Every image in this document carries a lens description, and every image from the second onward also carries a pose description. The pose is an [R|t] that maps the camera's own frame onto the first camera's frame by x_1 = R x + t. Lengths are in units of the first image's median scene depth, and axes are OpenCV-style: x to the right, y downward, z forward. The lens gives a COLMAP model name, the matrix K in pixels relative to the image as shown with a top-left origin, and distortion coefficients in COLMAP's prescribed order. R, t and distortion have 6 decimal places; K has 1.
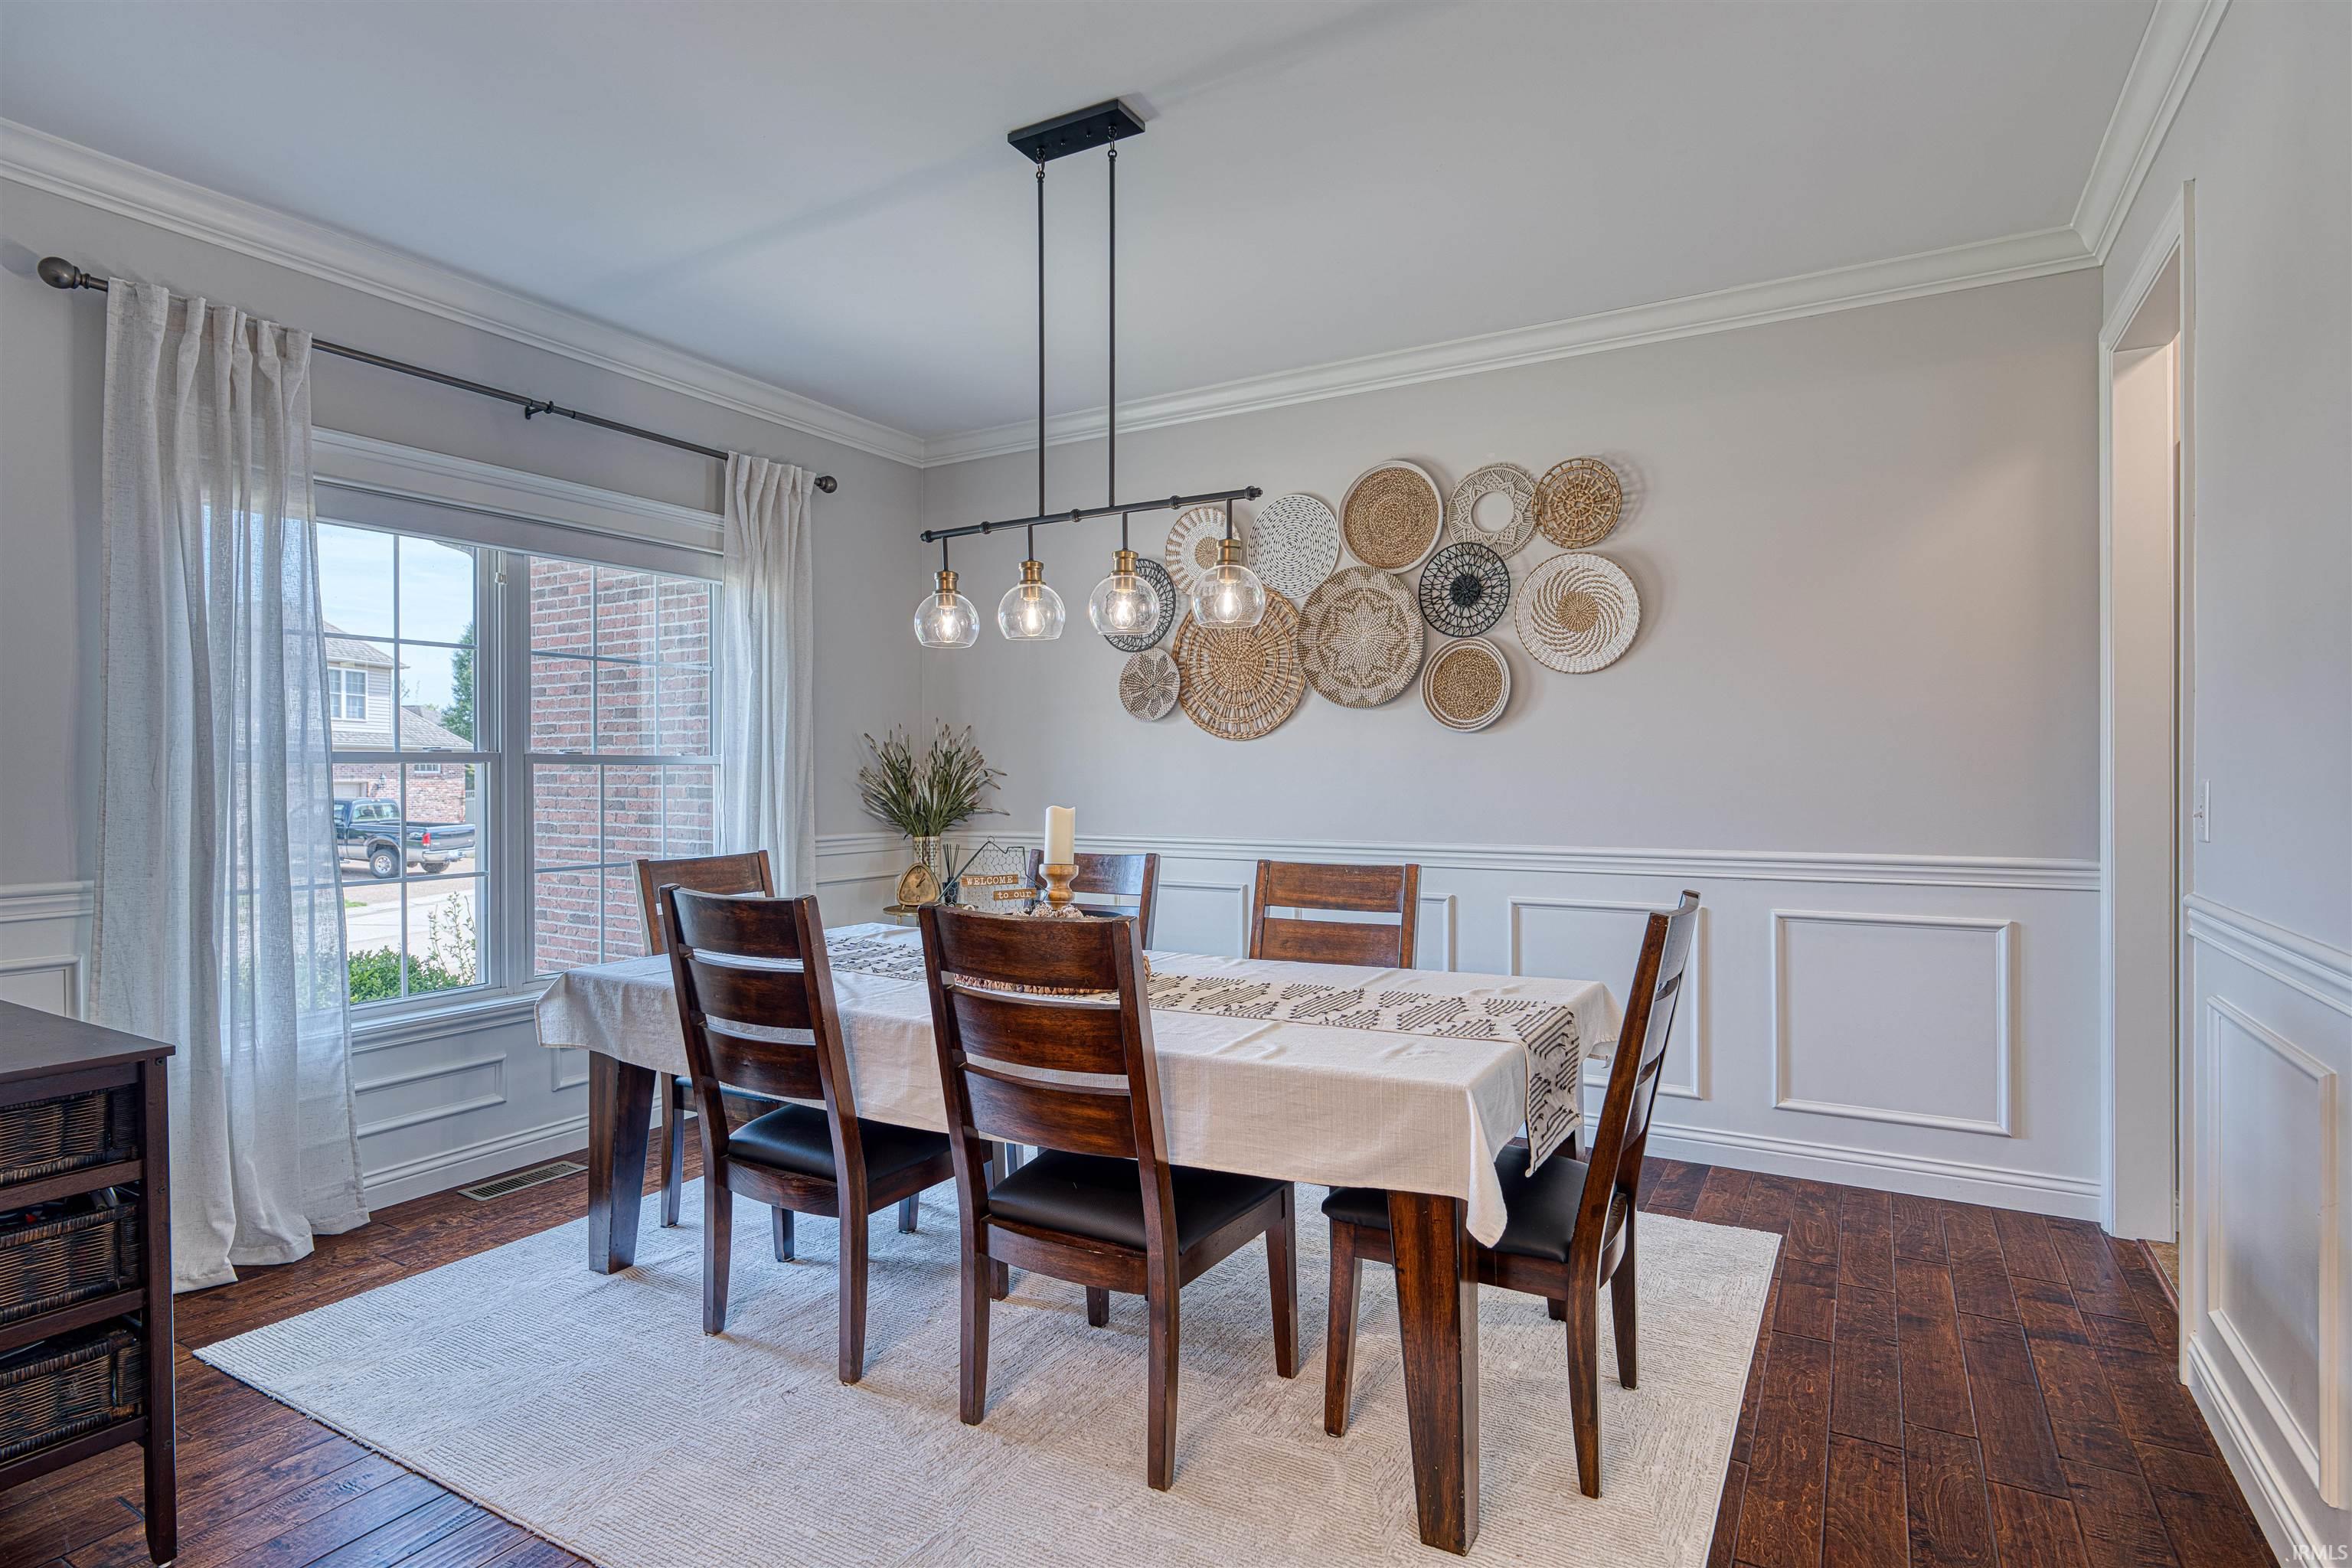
lens RADIAL K [[1183.1, 0, 1176.0], [0, 1183.1, 789.8], [0, 0, 1]] dist [-0.002460, -0.000666]
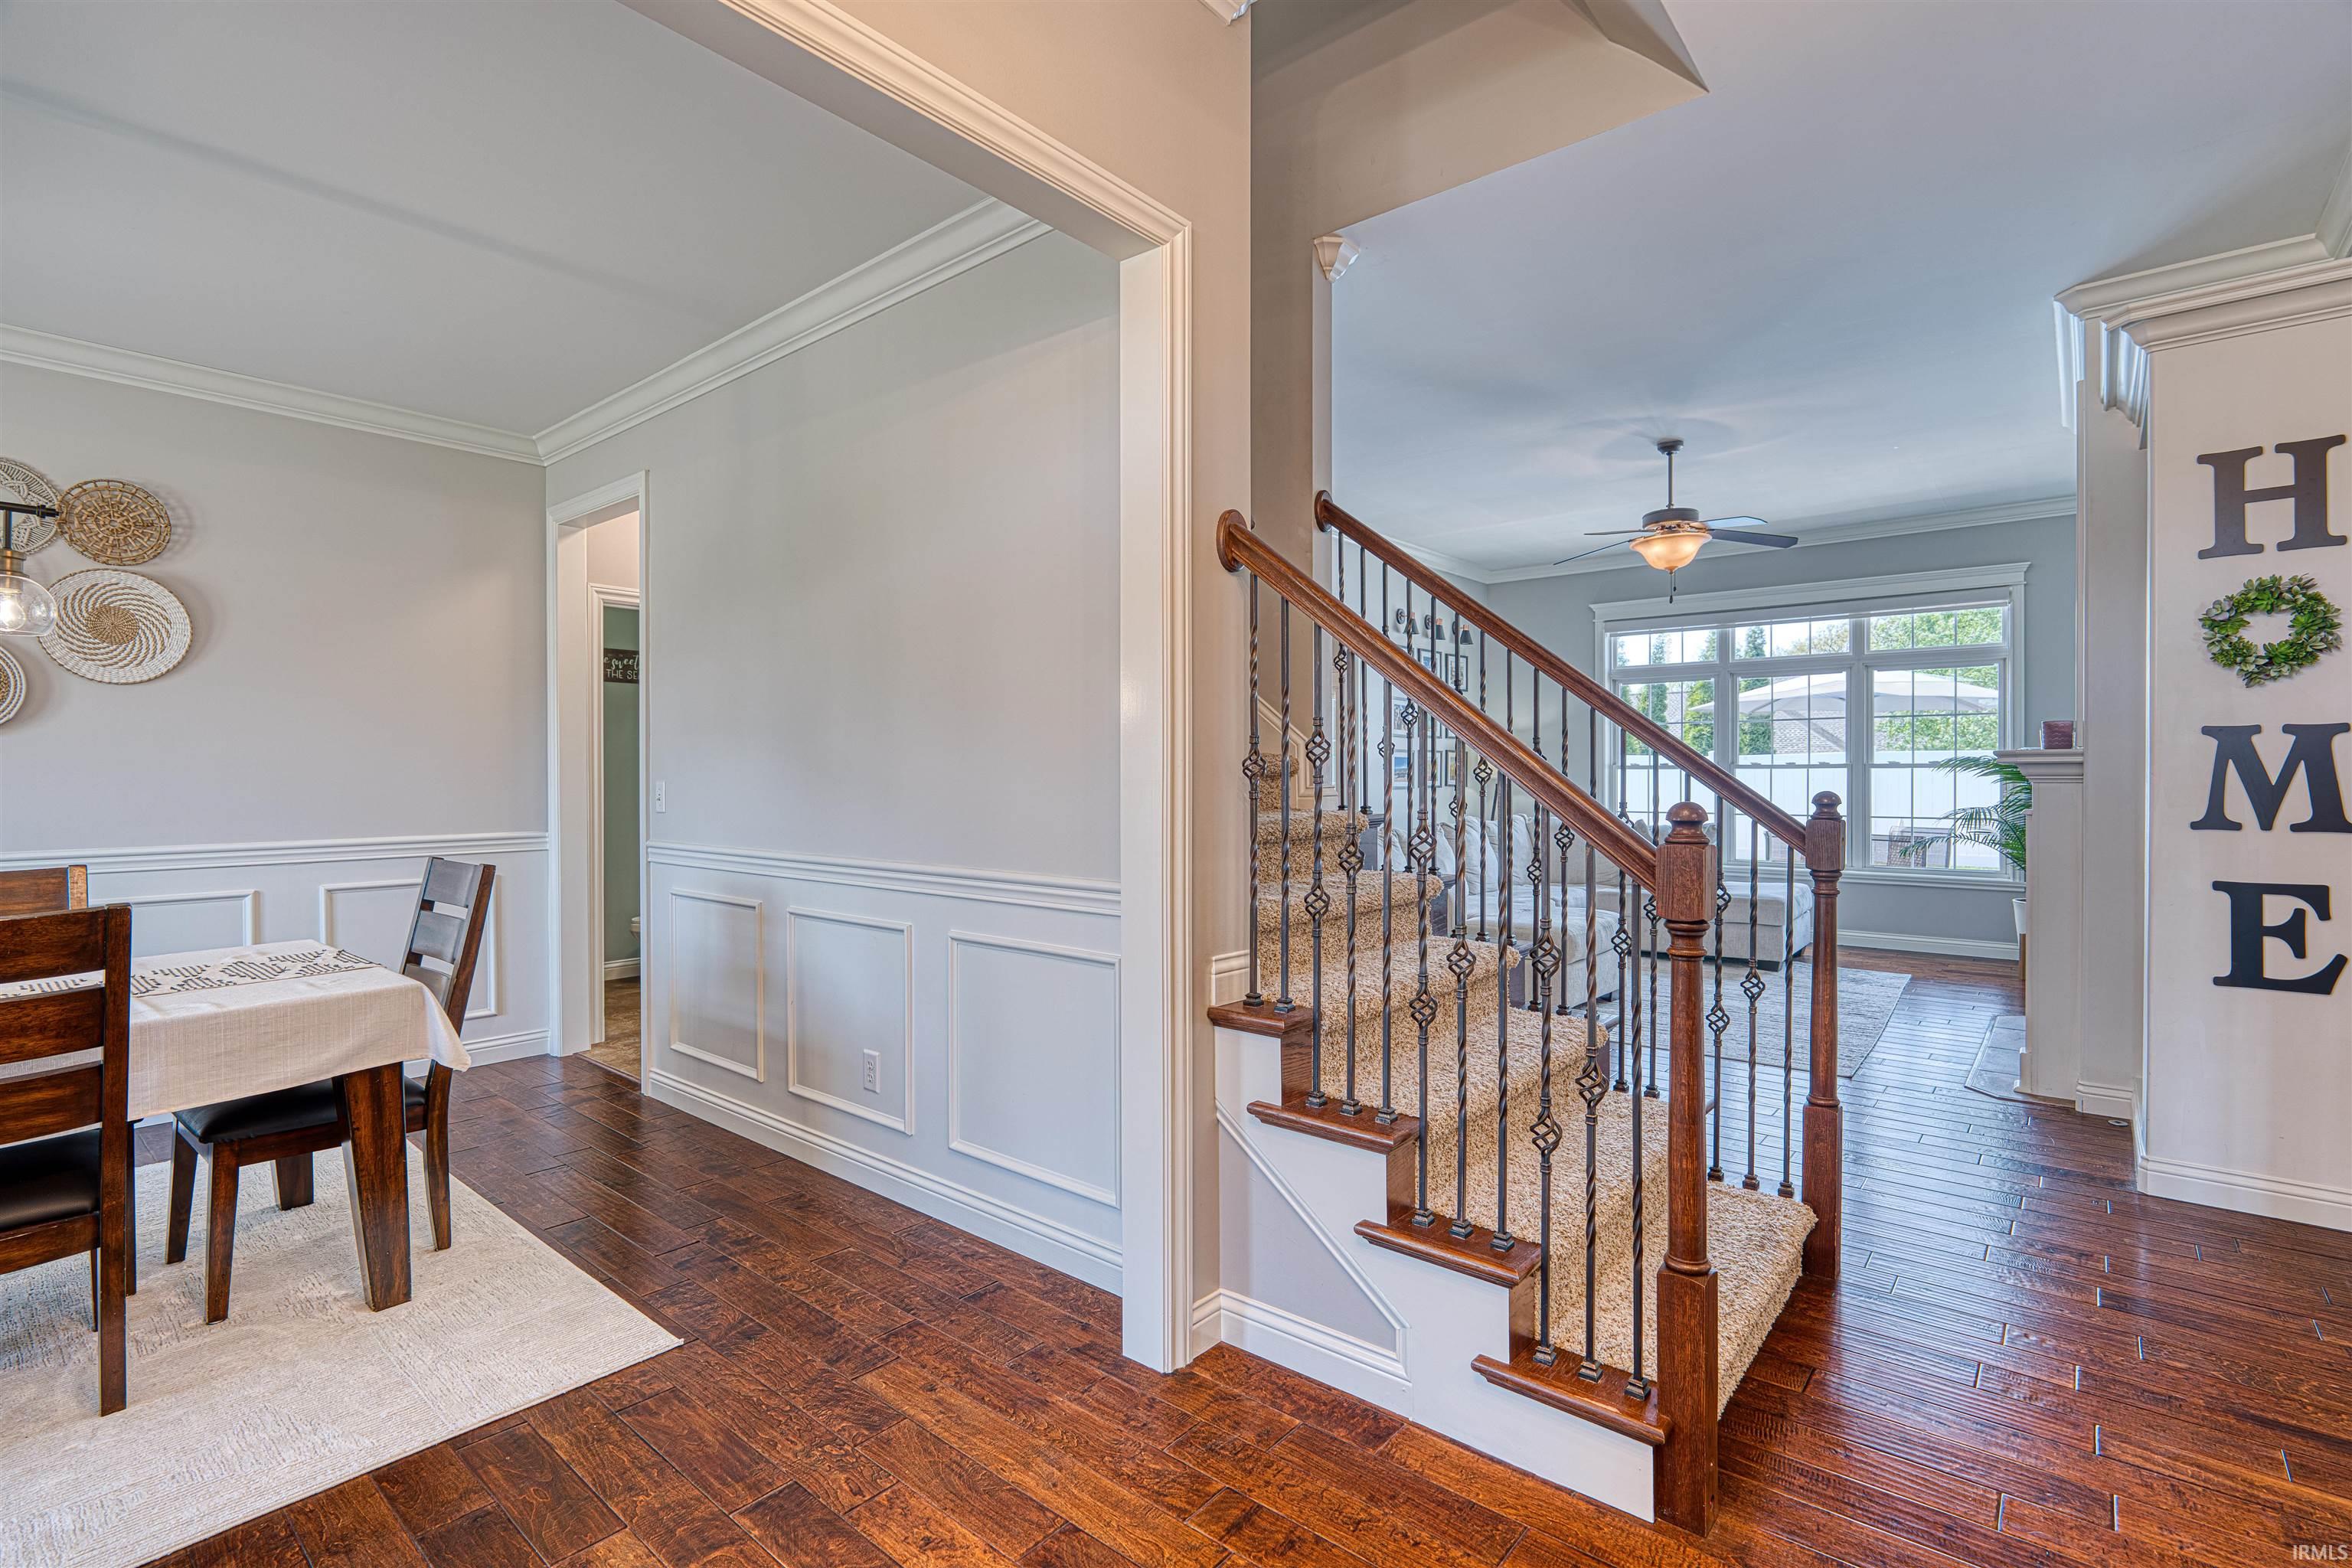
lens RADIAL K [[1080.9, 0, 1174.0], [0, 1080.9, 780.0], [0, 0, 1]] dist [-0.002002, 0.000023]
pose [[0.173833, -0.004691, 0.984764, -0.454721], [0.016986, 0.999854, 0.001765, 0.001824], [-0.984629, 0.016420, 0.173888, -0.096014]]
